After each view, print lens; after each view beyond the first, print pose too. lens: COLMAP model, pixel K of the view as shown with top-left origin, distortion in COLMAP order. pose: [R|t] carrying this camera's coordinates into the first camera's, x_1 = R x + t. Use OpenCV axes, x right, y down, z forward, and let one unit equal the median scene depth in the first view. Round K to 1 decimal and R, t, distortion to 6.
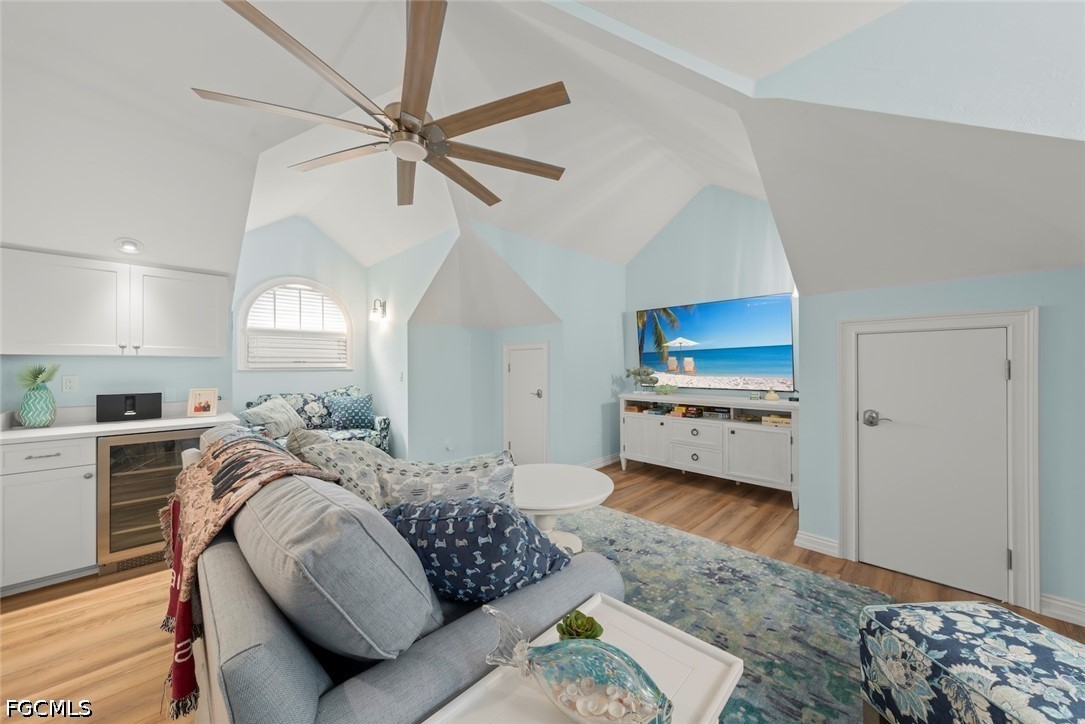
lens RADIAL K [[388.3, 0, 544.4], [0, 388.3, 366.7], [0, 0, 1]] dist [-0.000301, -0.000030]
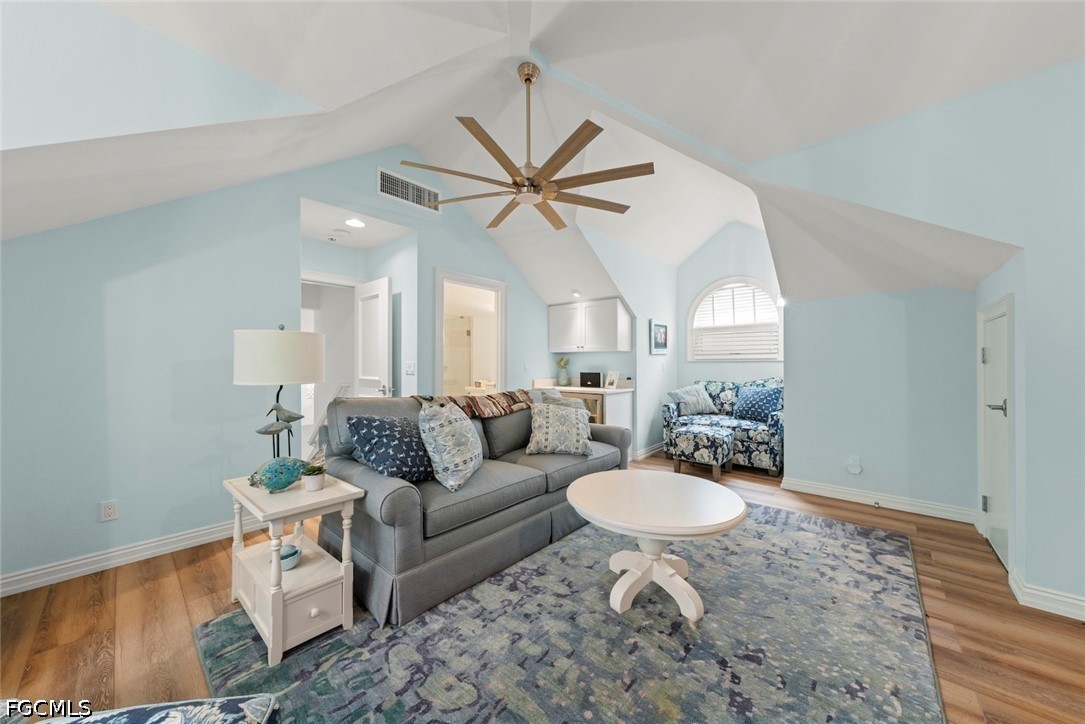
lens RADIAL K [[383.2, 0, 542.5], [0, 383.2, 362.0], [0, 0, 1]] dist [0.000336, 0.000042]
pose [[0.047282, -0.007291, -0.998855, 0.467307], [-0.000948, 0.999973, -0.007344, 0.021150], [0.998881, 0.001294, 0.047274, 0.444751]]
